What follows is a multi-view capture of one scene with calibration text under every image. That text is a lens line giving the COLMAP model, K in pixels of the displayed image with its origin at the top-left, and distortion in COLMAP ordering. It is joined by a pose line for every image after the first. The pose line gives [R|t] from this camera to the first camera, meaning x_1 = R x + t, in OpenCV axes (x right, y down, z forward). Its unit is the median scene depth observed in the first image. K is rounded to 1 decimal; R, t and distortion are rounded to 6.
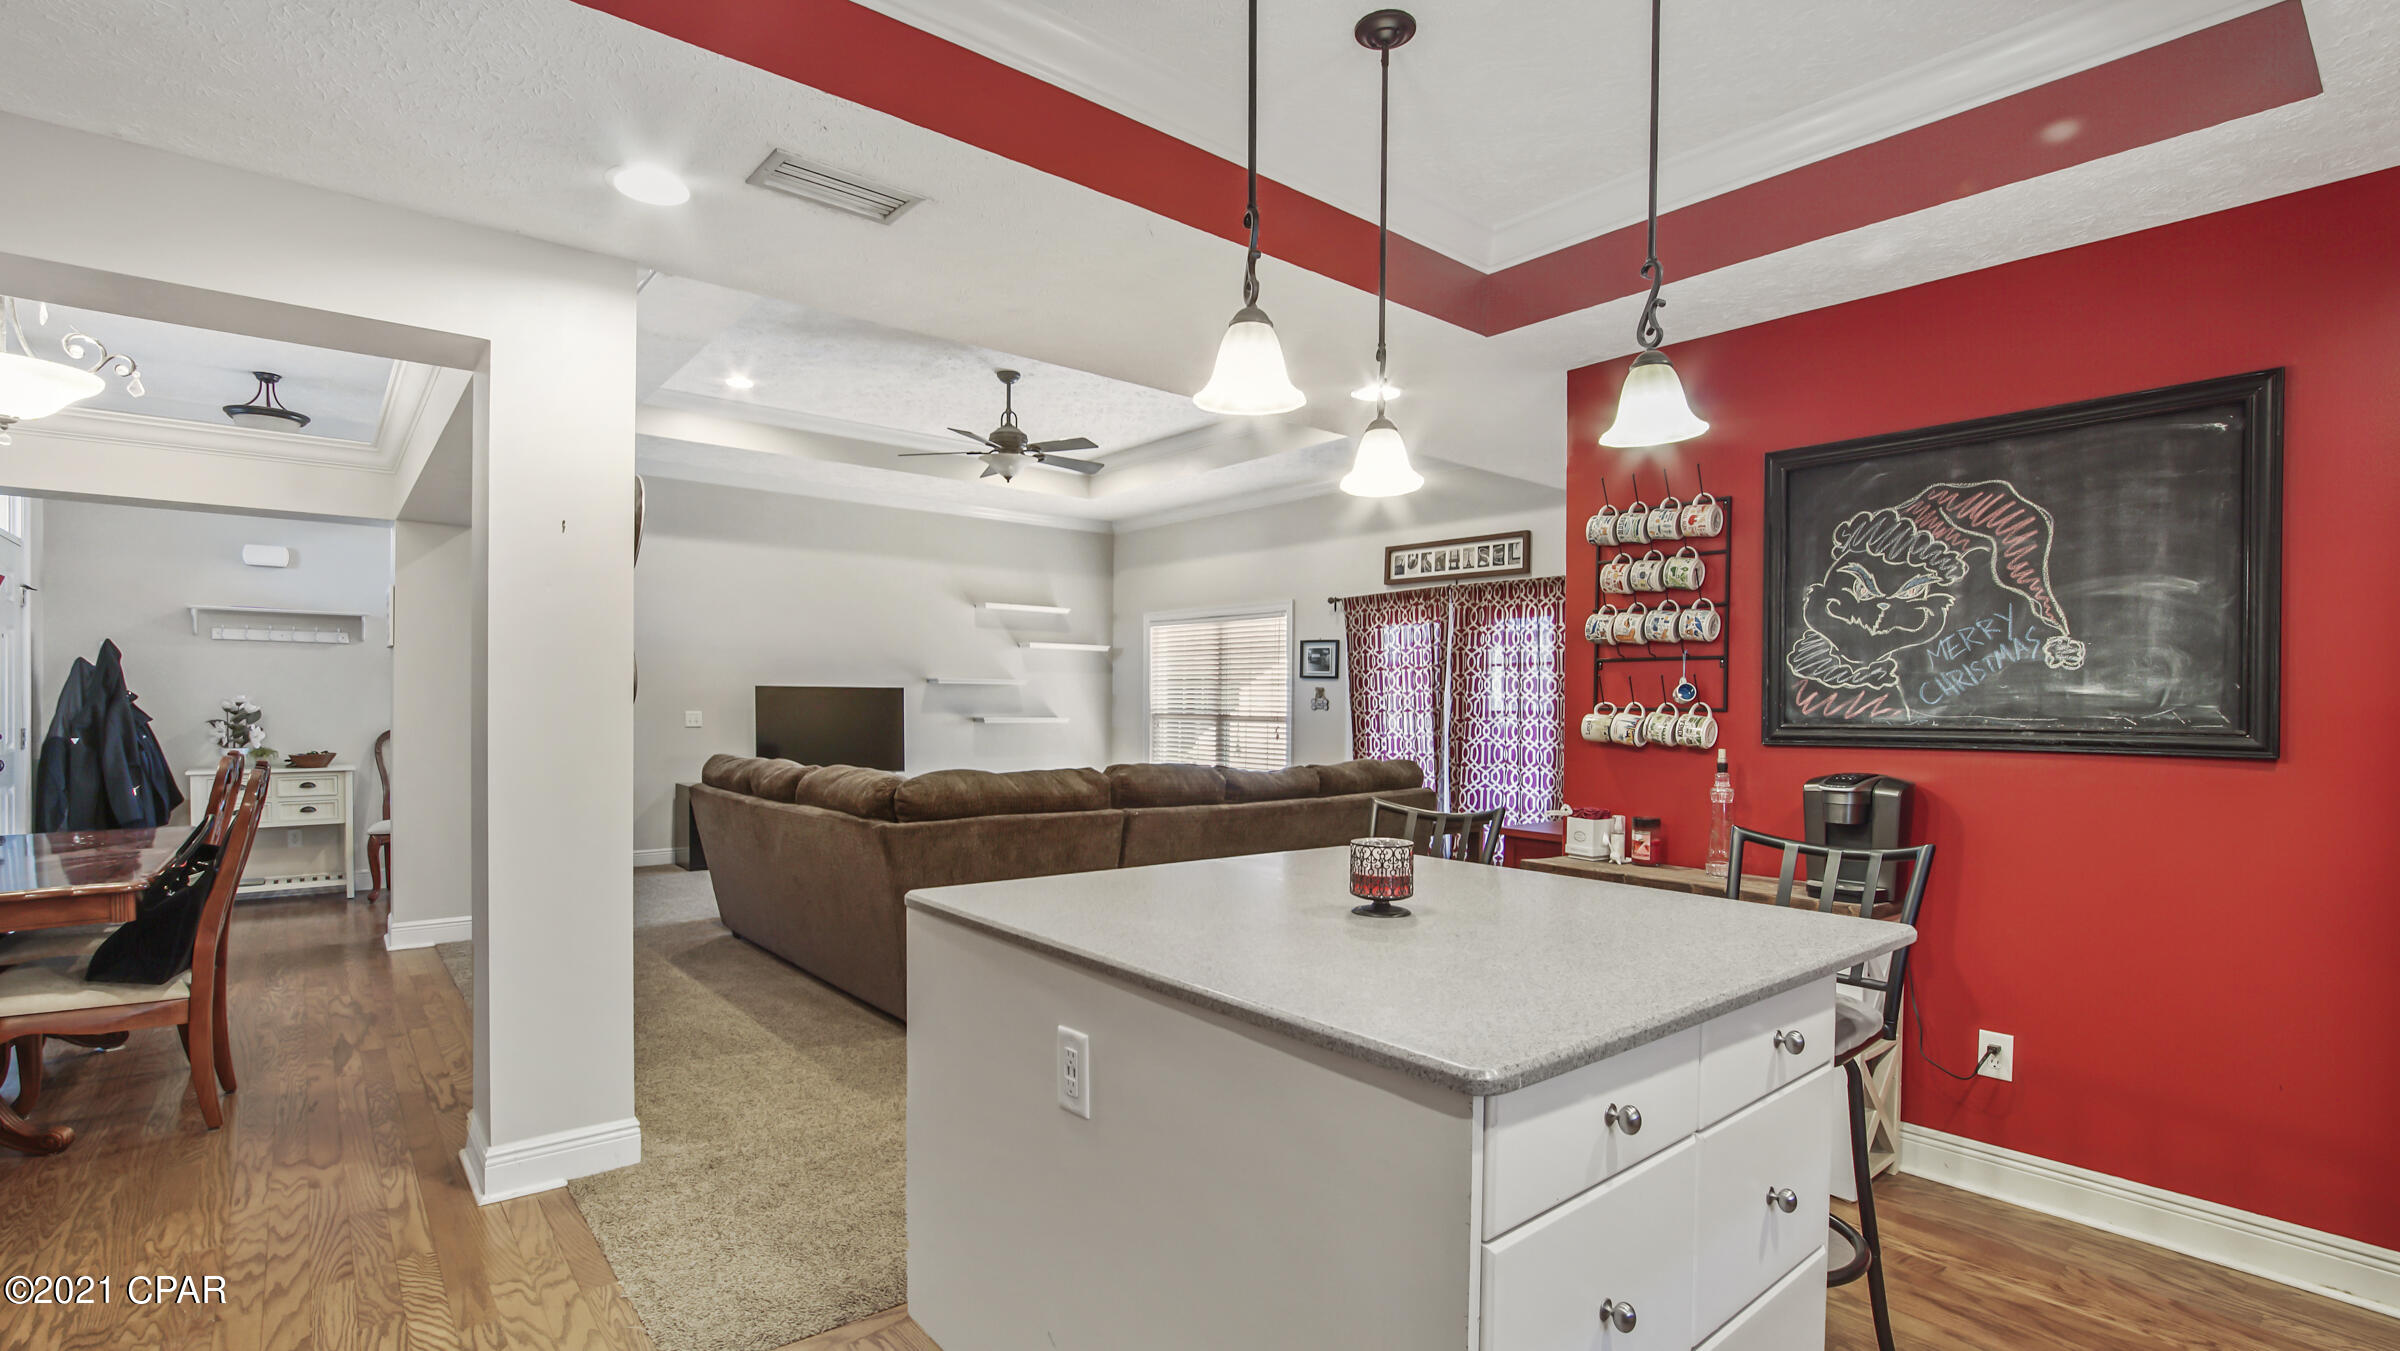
lens RADIAL K [[1094.2, 0, 1207.1], [0, 1094.2, 714.7], [0, 0, 1]] dist [-0.027223, 0.000357]
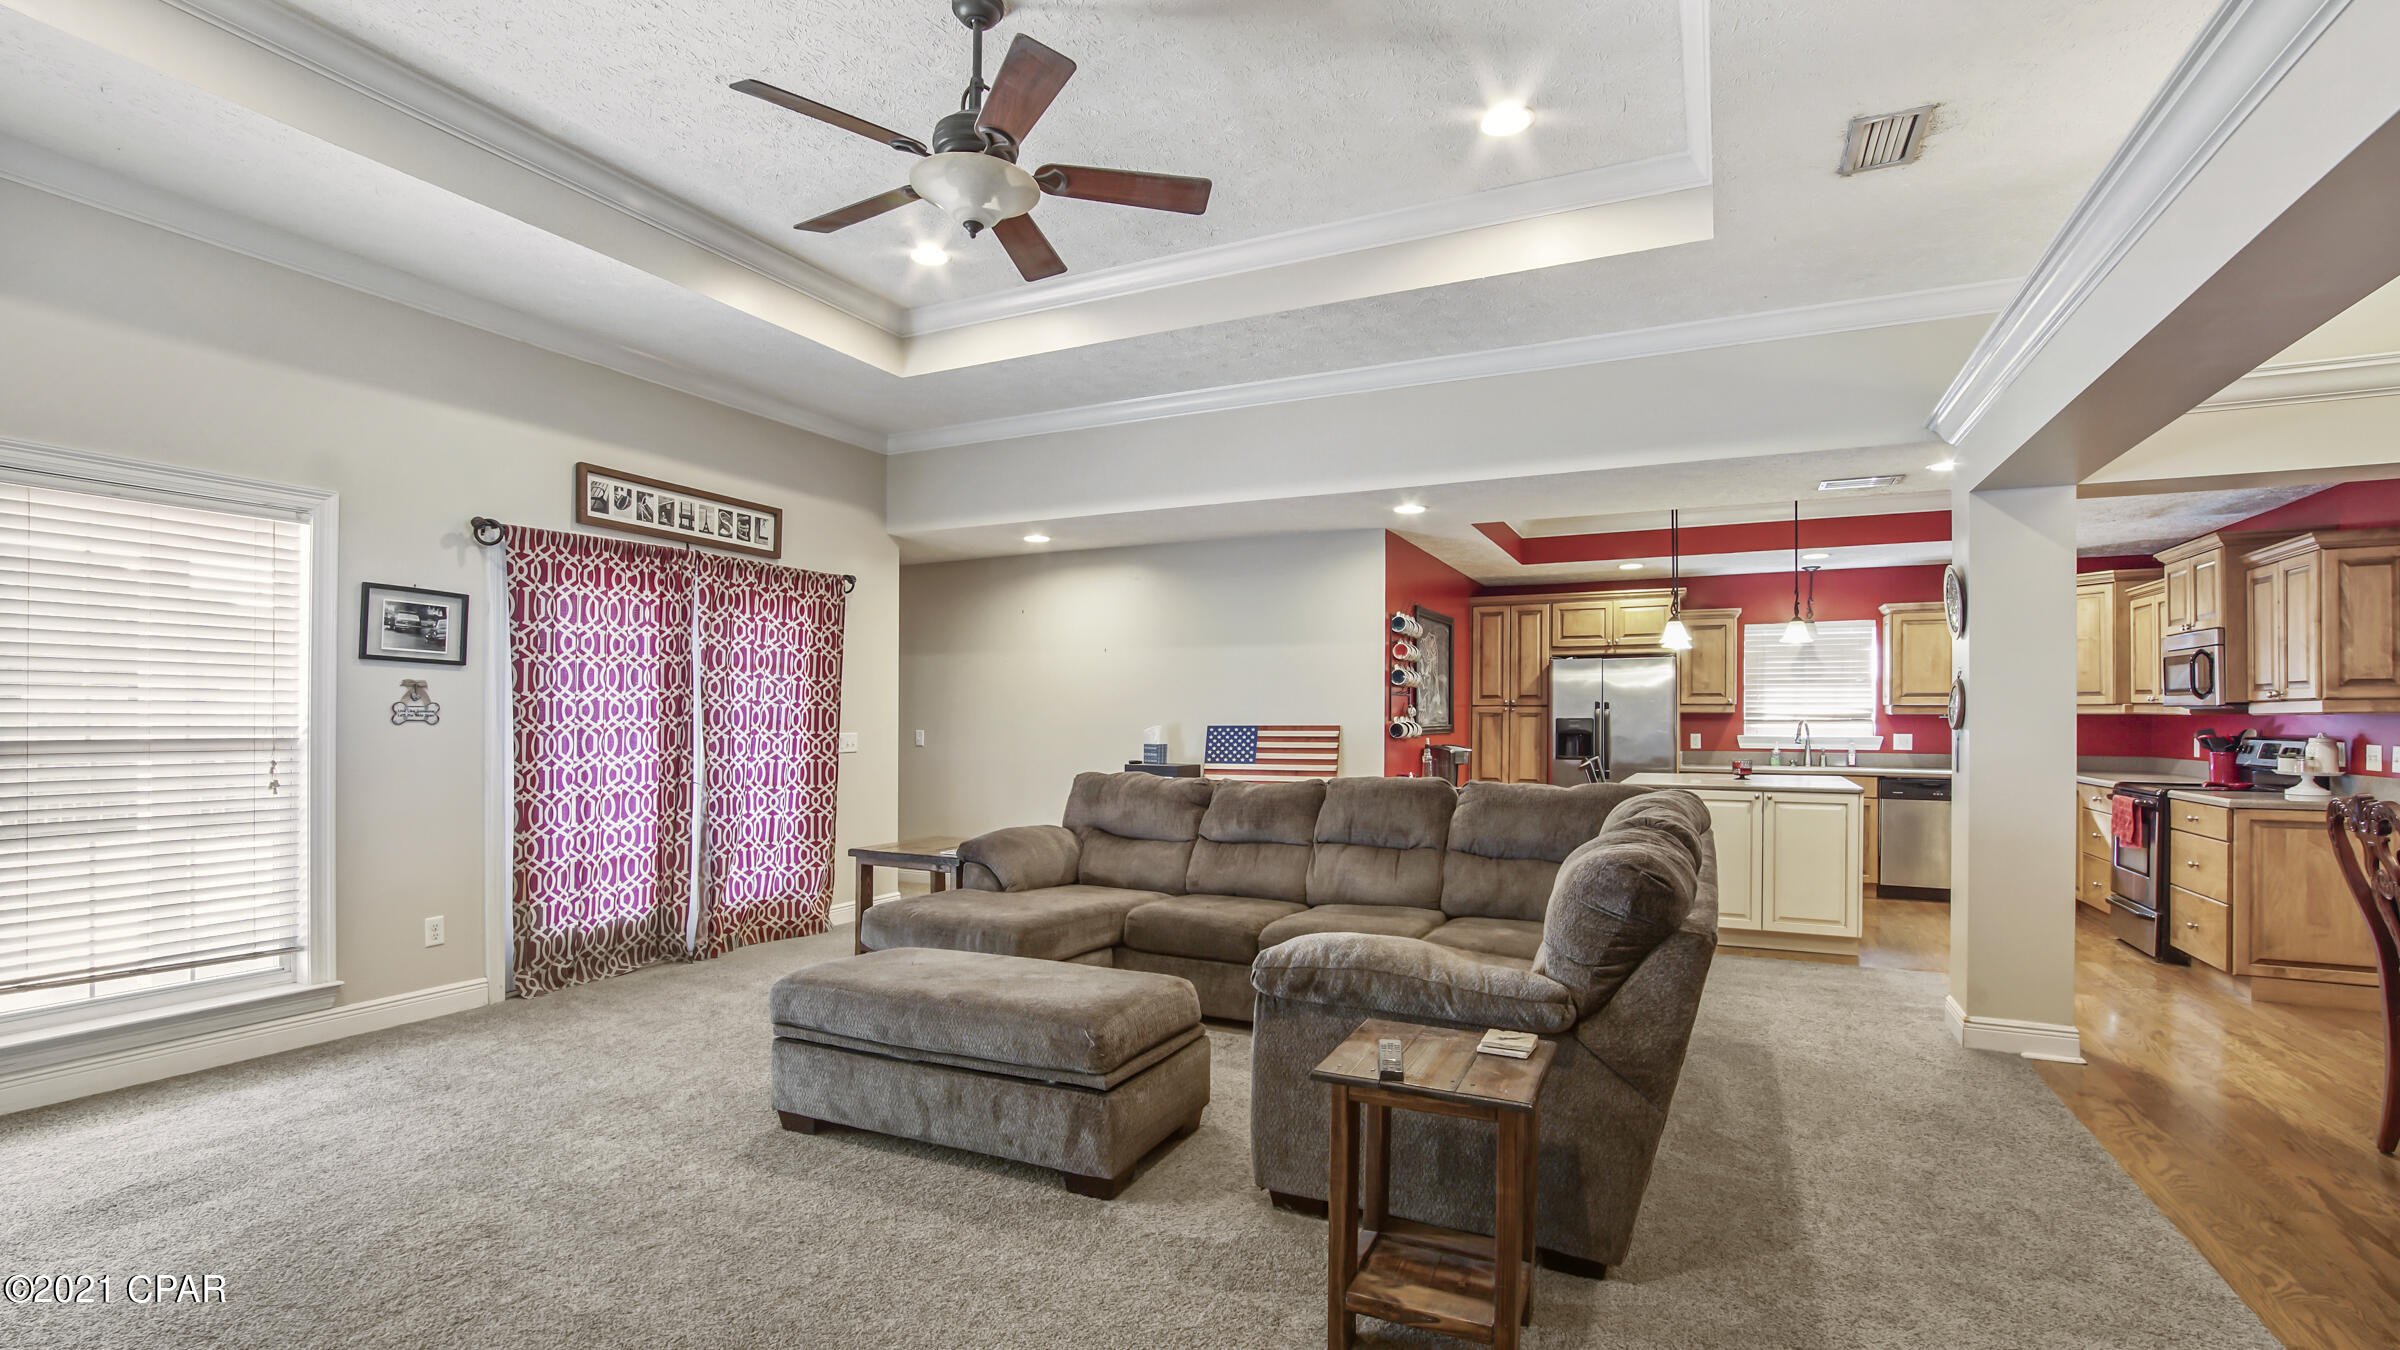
lens RADIAL K [[1077.7, 0, 1187.8], [0, 1077.7, 706.9], [0, 0, 1]] dist [-0.029725, 0.000384]
pose [[-0.393199, 0.000145, 0.919454, -1.268837], [0.001021, 0.999999, 0.000279, -0.030679], [-0.919453, 0.001049, -0.393199, 2.185428]]
